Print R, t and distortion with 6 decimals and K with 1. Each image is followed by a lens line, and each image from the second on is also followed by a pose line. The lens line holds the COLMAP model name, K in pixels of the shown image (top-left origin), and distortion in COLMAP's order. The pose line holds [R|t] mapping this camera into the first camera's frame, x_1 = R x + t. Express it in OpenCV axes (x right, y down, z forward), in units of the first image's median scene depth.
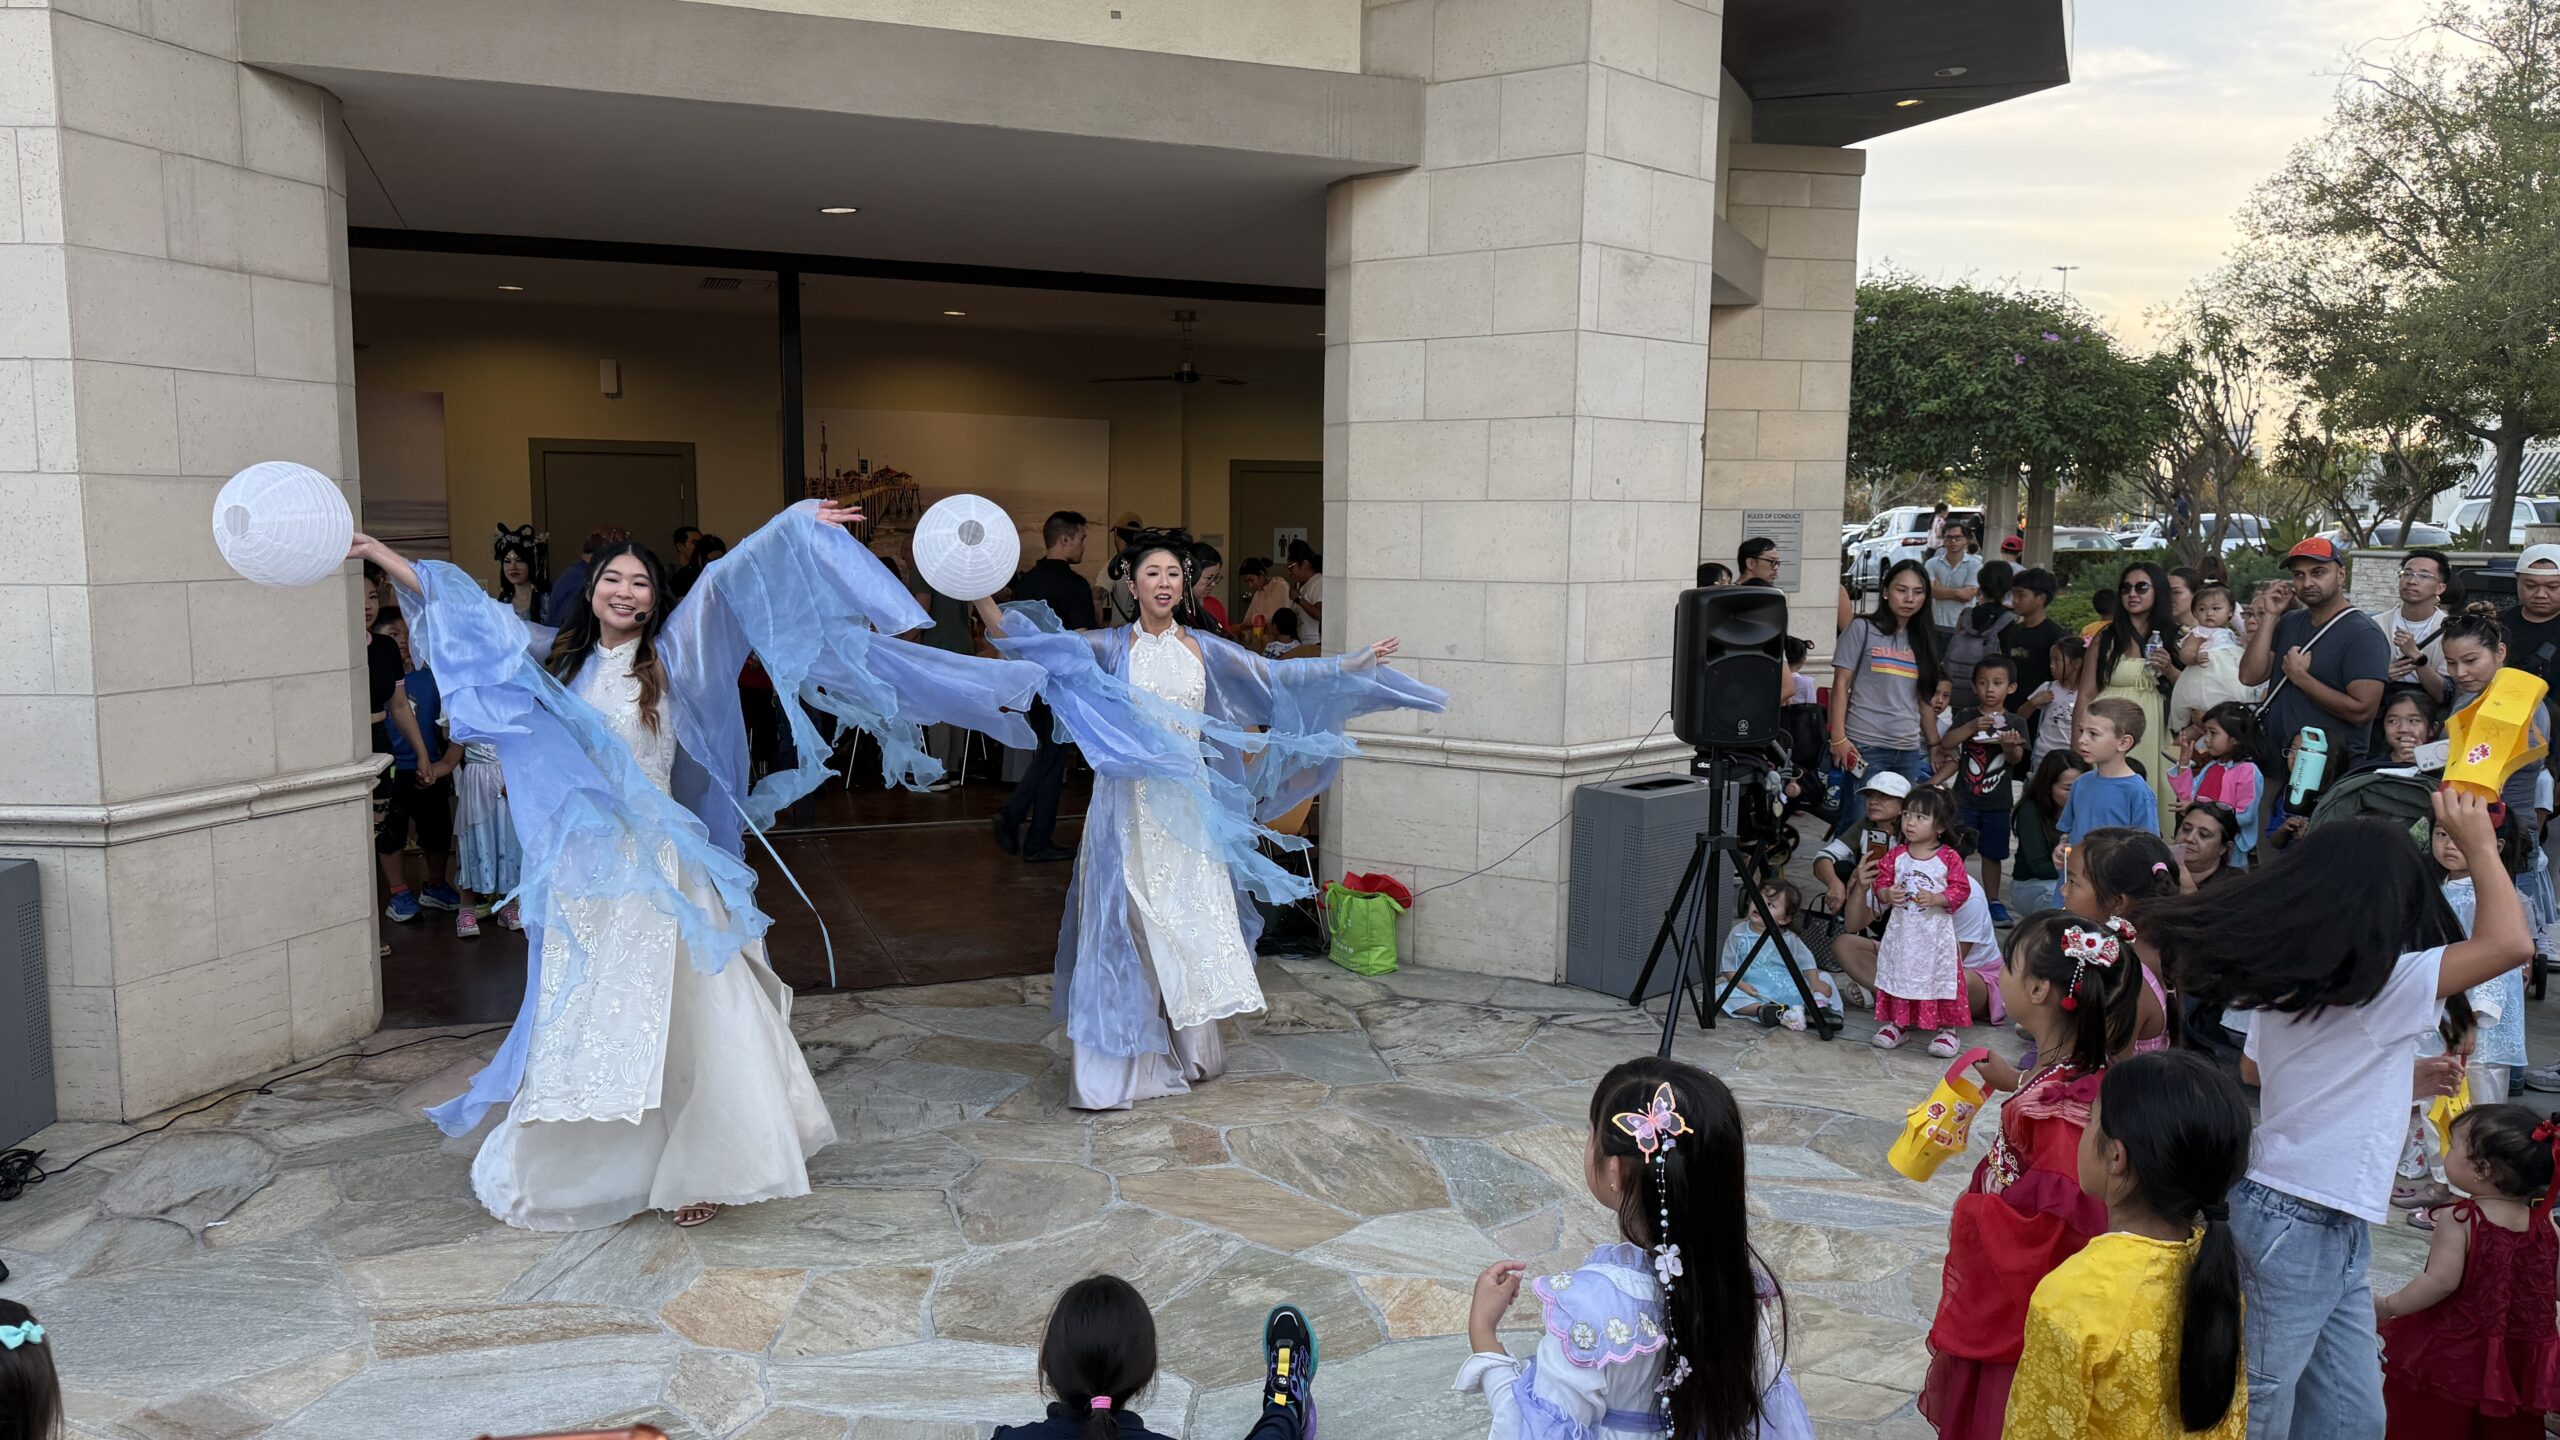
lens RADIAL K [[1763.0, 0, 1280.0], [0, 1763.0, 720.0], [0, 0, 1]] dist [-0.006917, -0.000372]
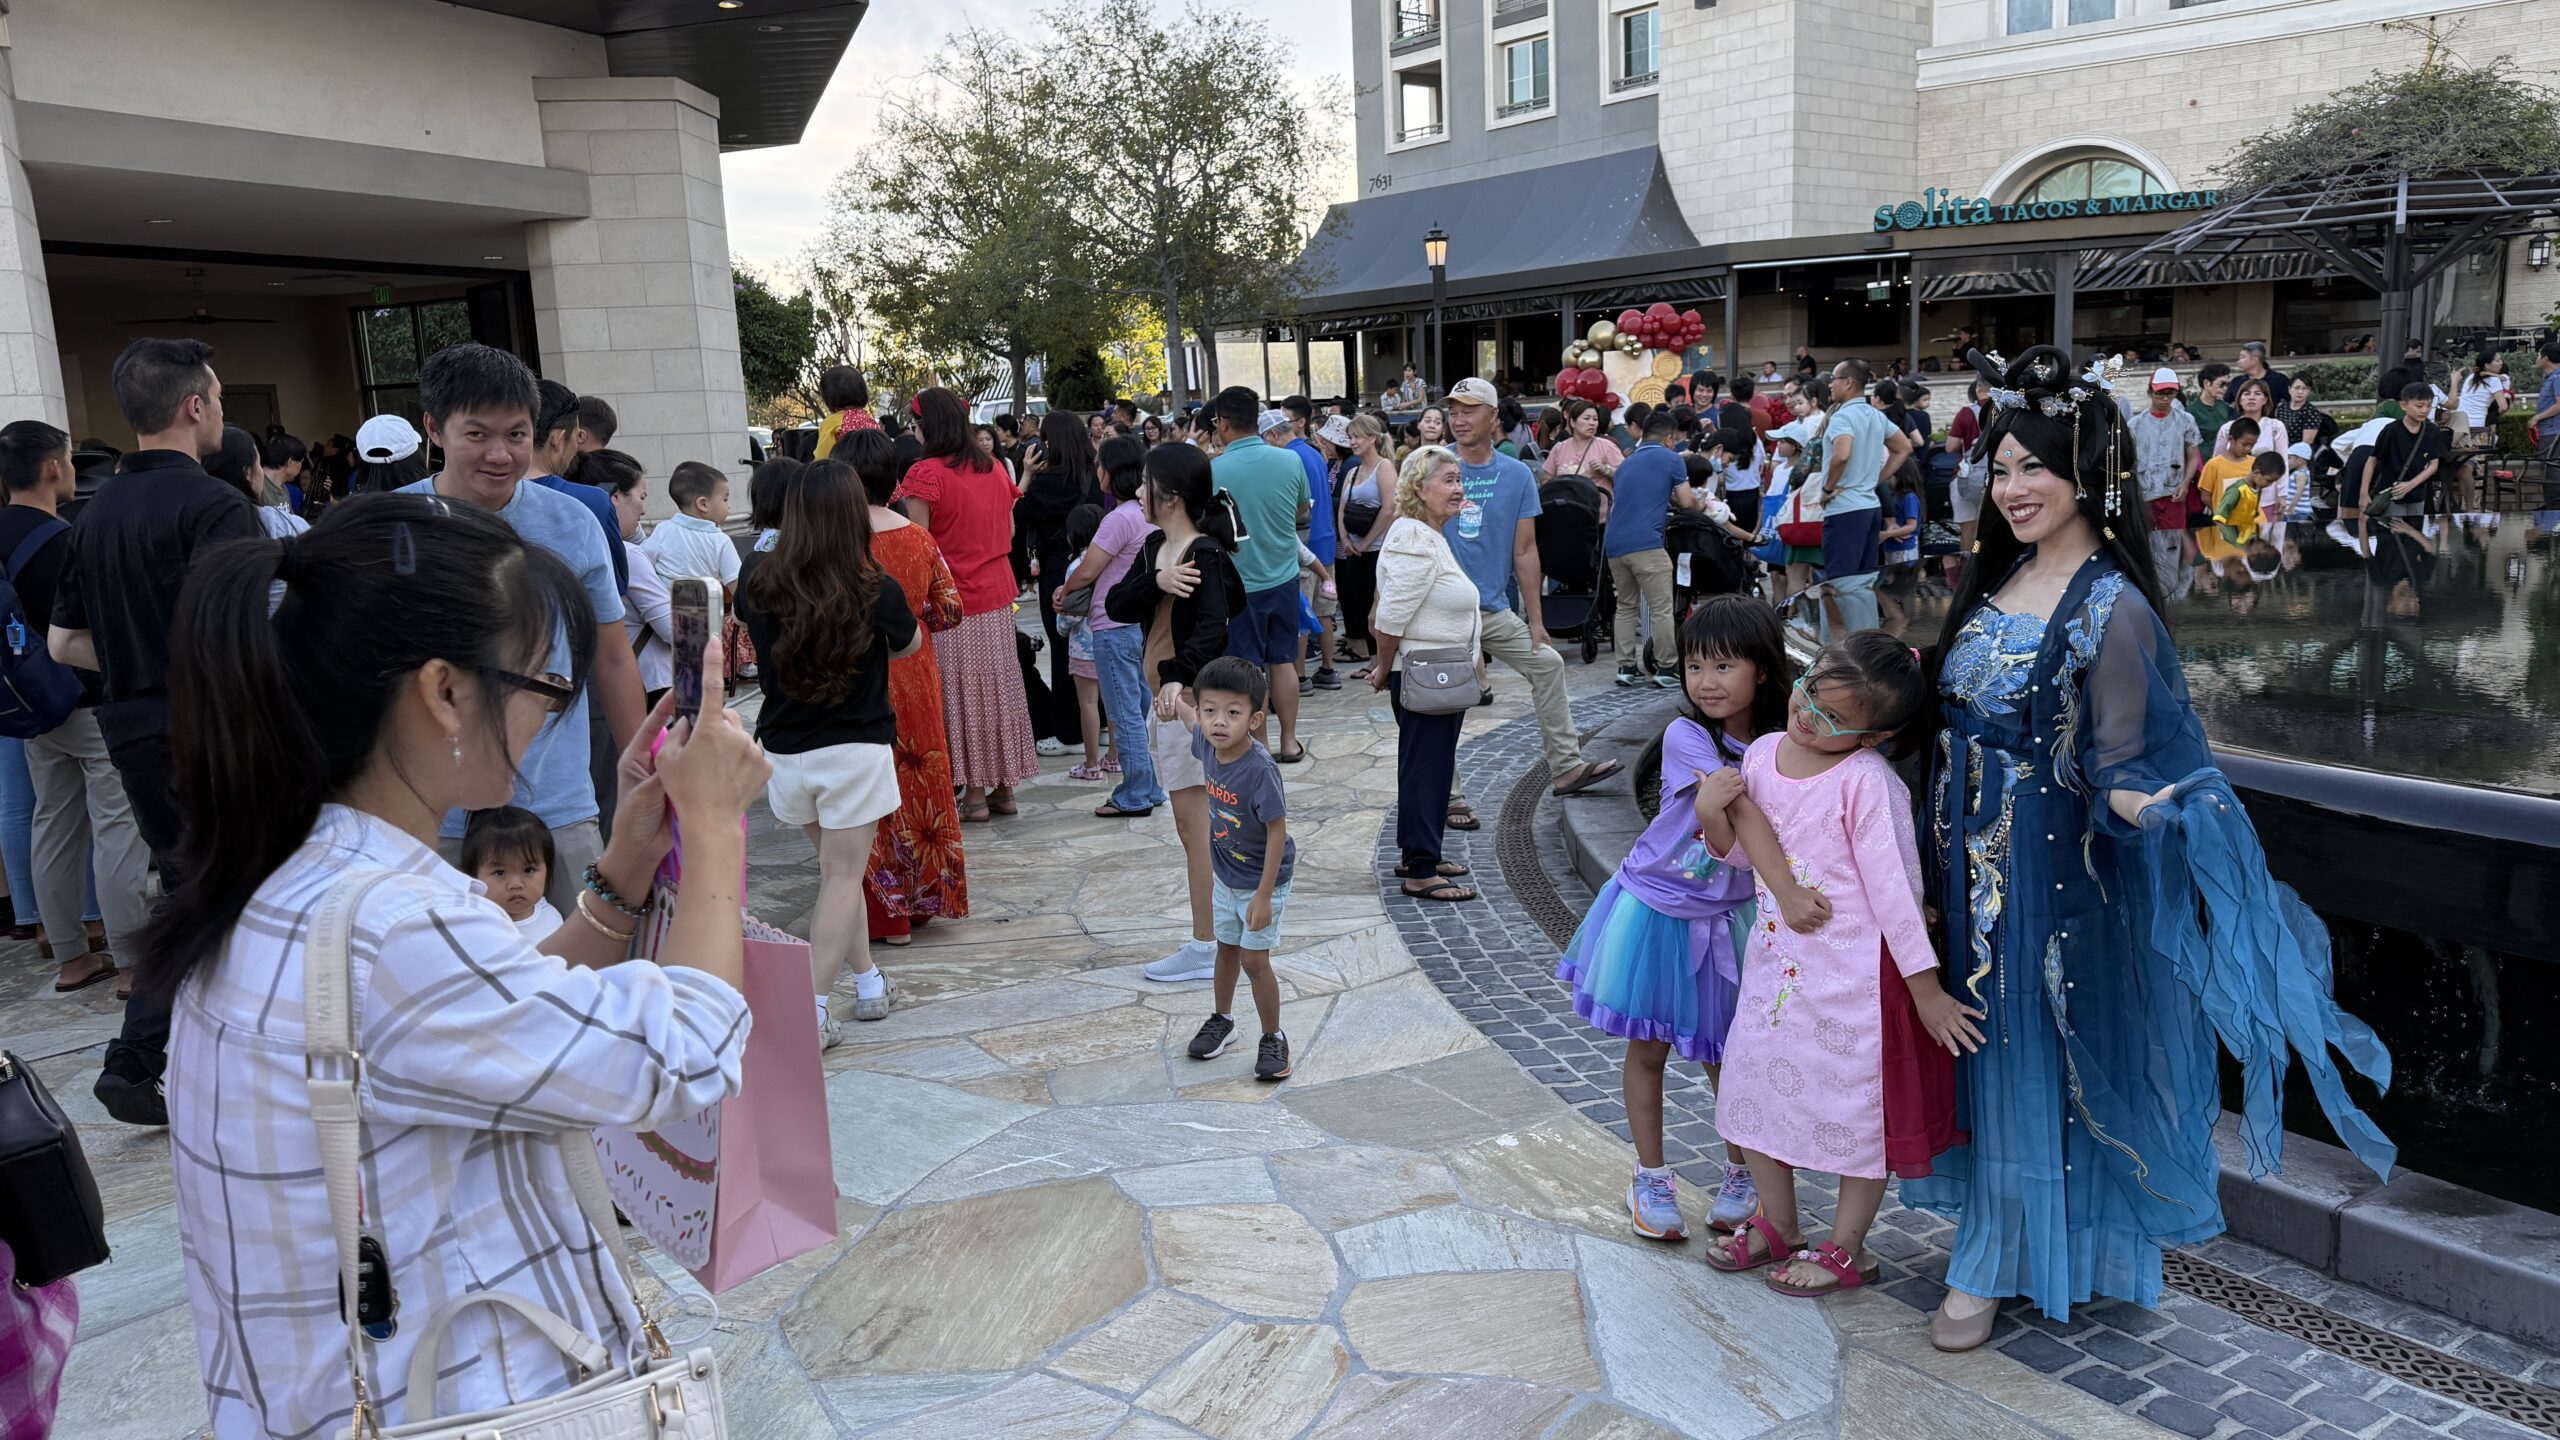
lens RADIAL K [[1763.0, 0, 1280.0], [0, 1763.0, 720.0], [0, 0, 1]] dist [-0.006917, -0.000372]
pose [[0.716788, -0.154728, 0.679907, -0.224115], [0.127844, 0.987703, 0.089995, 0.045258], [-0.685471, 0.022415, 0.727755, -0.266029]]
